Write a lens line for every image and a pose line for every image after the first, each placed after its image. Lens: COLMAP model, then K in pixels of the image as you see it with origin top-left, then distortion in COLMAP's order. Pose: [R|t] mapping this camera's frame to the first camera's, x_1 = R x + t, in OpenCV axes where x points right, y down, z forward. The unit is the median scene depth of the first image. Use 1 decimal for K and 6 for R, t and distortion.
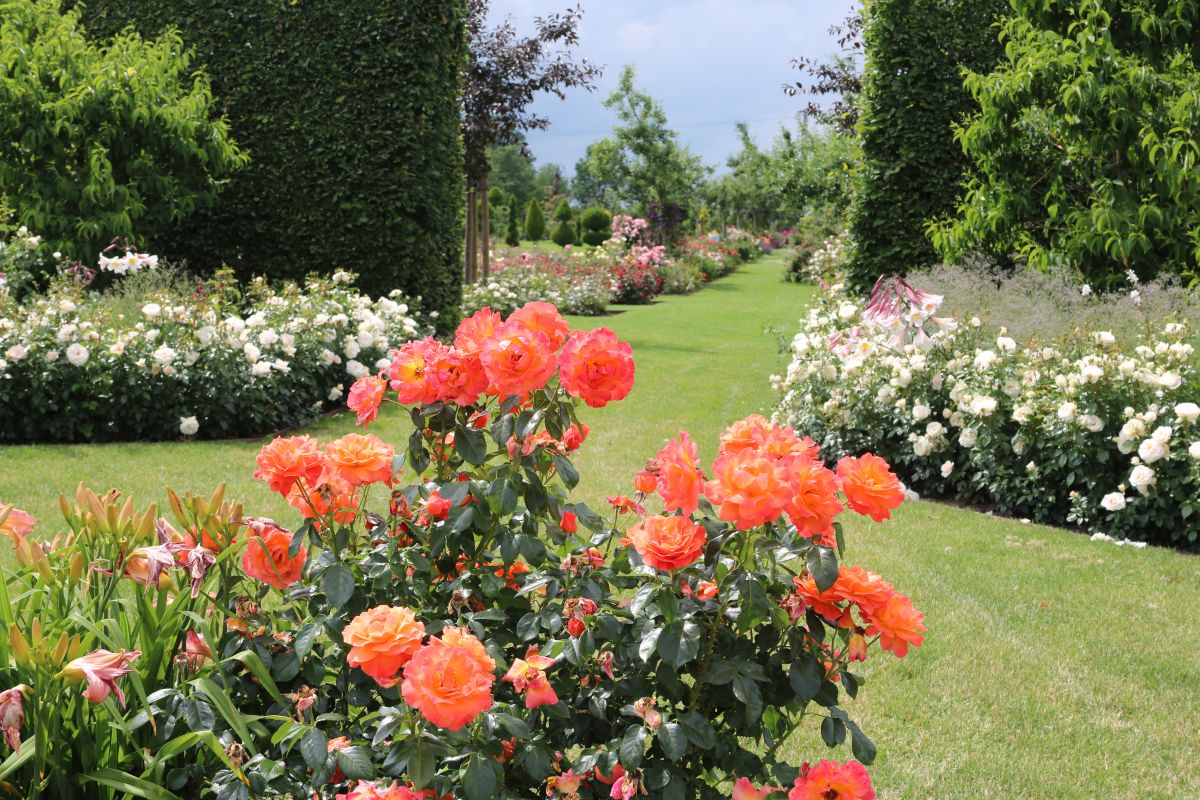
lens RADIAL K [[1516.4, 0, 599.4], [0, 1516.4, 395.9], [0, 0, 1]] dist [-0.124023, 0.000000]
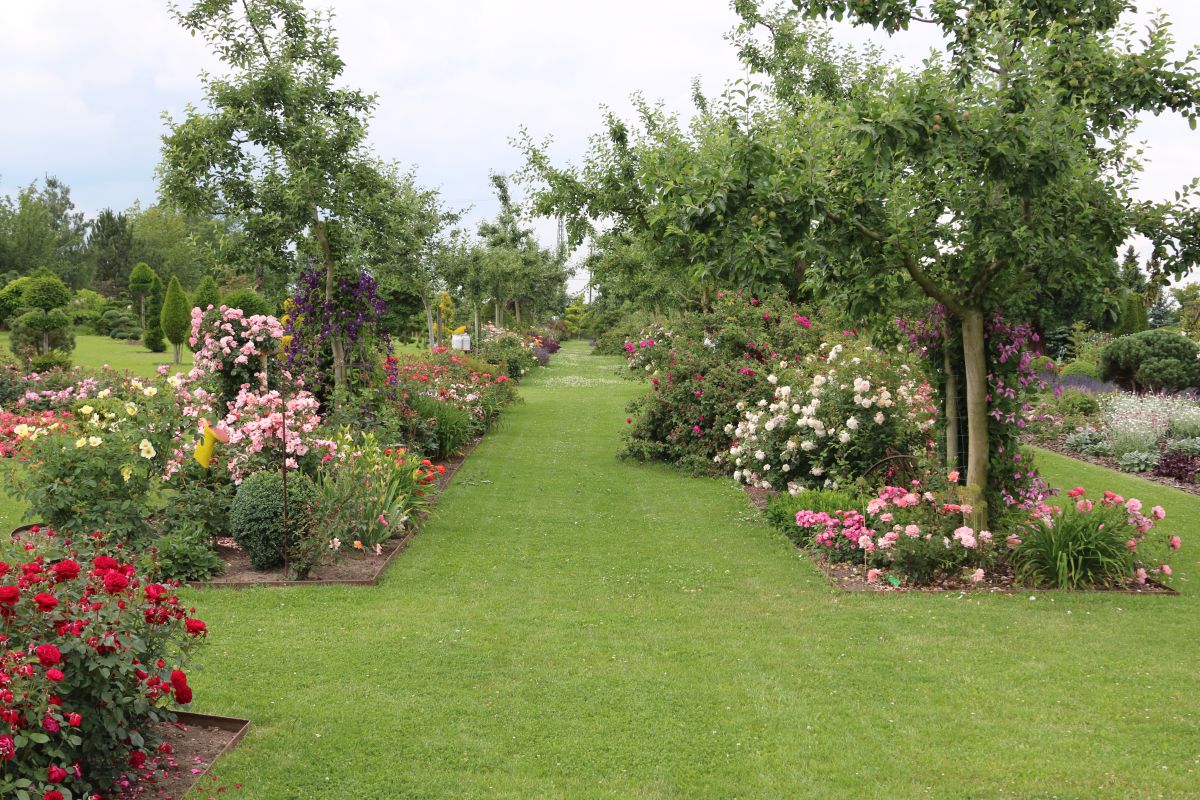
lens RADIAL K [[1516.4, 0, 558.6], [0, 1516.4, 408.5], [0, 0, 1]] dist [-0.124023, 0.000000]
pose [[0.990165, -0.005131, 0.139811, 0.044470], [0.012165, 0.998700, -0.049503, -0.071797], [-0.139375, 0.050717, 0.988940, 0.601776]]
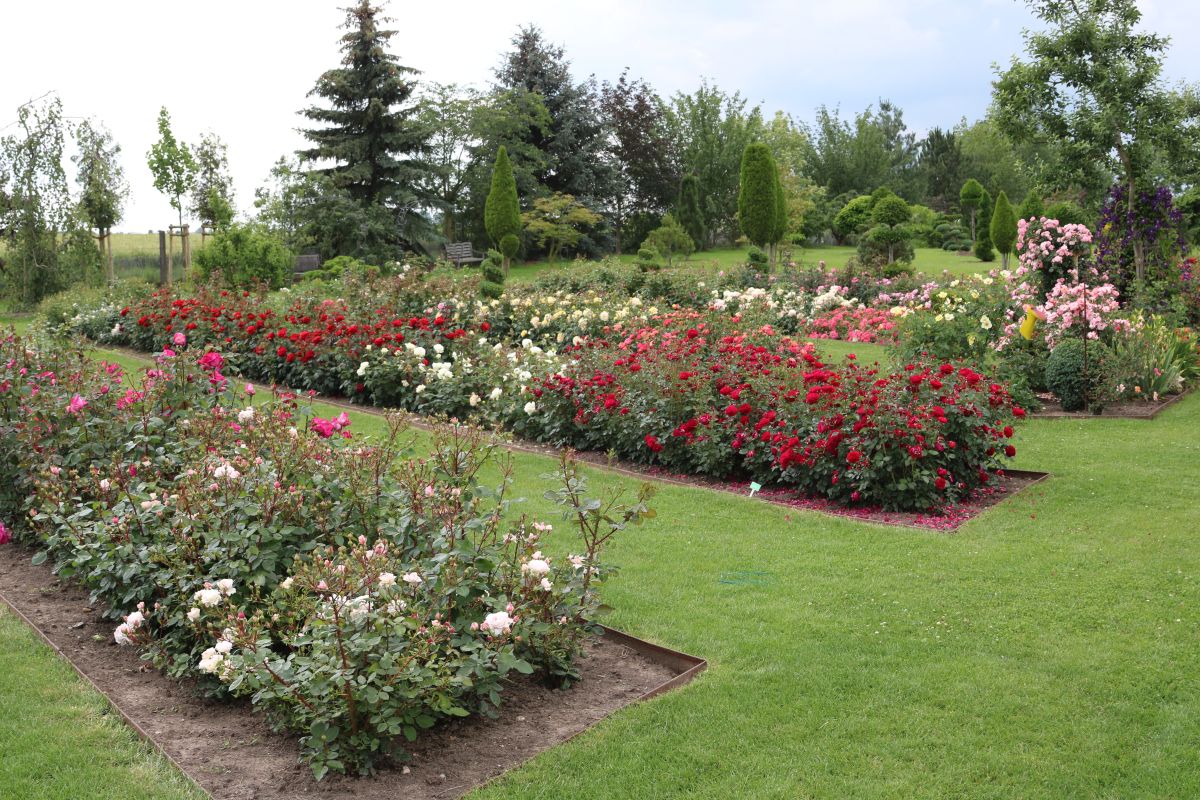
lens RADIAL K [[1516.4, 0, 597.6], [0, 1516.4, 404.2], [0, 0, 1]] dist [-0.124023, 0.000000]
pose [[0.931536, 0.006779, -0.363585, 0.054881], [-0.005770, 0.999976, 0.003862, -0.059862], [0.363603, -0.001499, 0.931553, 0.498919]]
